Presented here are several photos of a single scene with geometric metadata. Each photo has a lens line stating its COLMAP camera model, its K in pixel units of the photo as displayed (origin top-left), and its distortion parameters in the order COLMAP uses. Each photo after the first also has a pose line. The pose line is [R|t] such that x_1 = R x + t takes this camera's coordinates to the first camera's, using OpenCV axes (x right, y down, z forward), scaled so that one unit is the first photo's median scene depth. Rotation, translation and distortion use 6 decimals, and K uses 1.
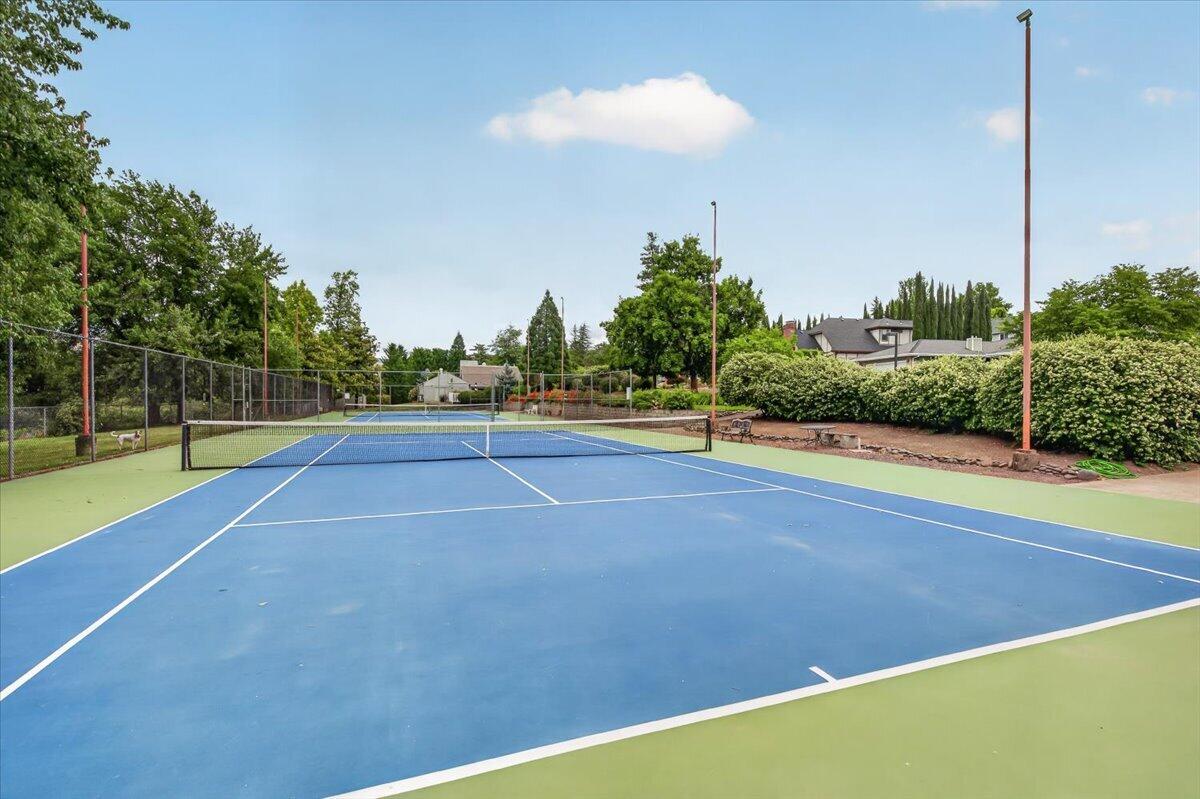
lens RADIAL K [[550.6, 0, 605.5], [0, 550.6, 402.2], [0, 0, 1]] dist [-0.000301, 0.000568]
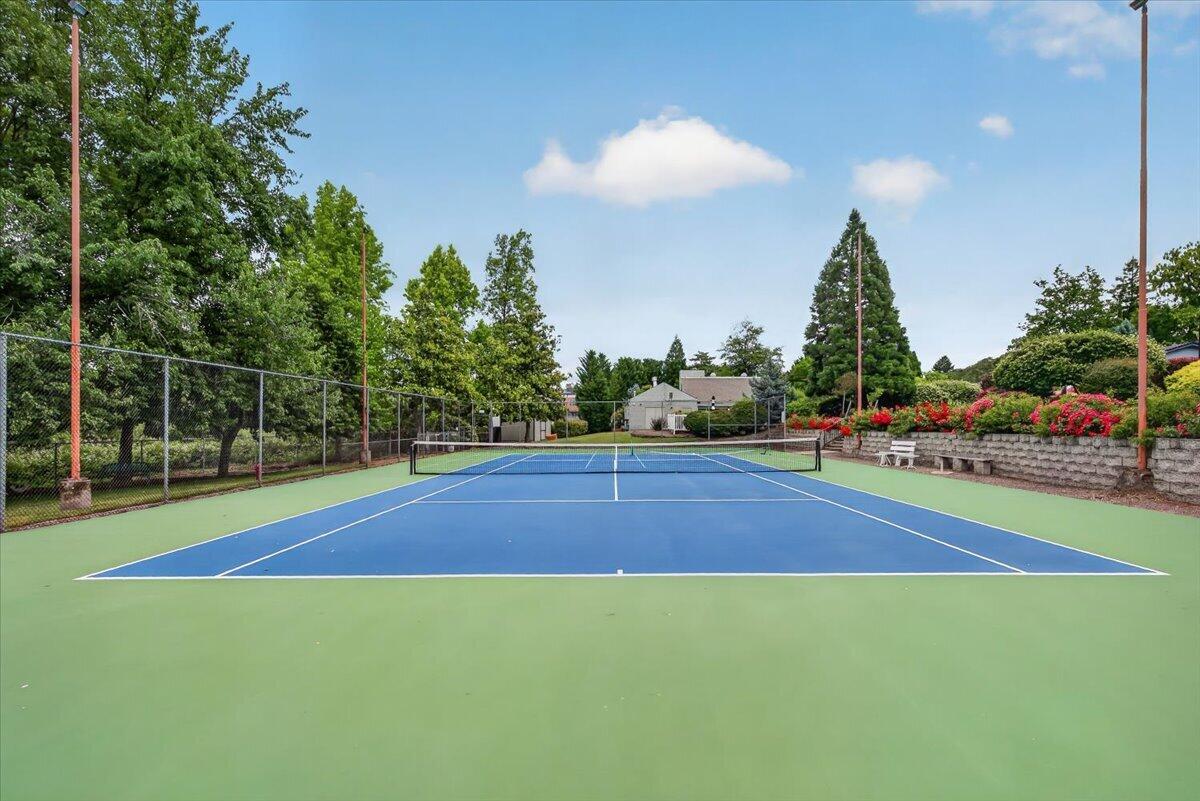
lens RADIAL K [[550.6, 0, 605.5], [0, 550.6, 403.2], [0, 0, 1]] dist [-0.000301, 0.000568]
pose [[0.929642, -0.022163, -0.367797, -0.127095], [0.006057, 0.998974, -0.044888, -0.003178], [0.368414, 0.039502, 0.928822, 0.418749]]
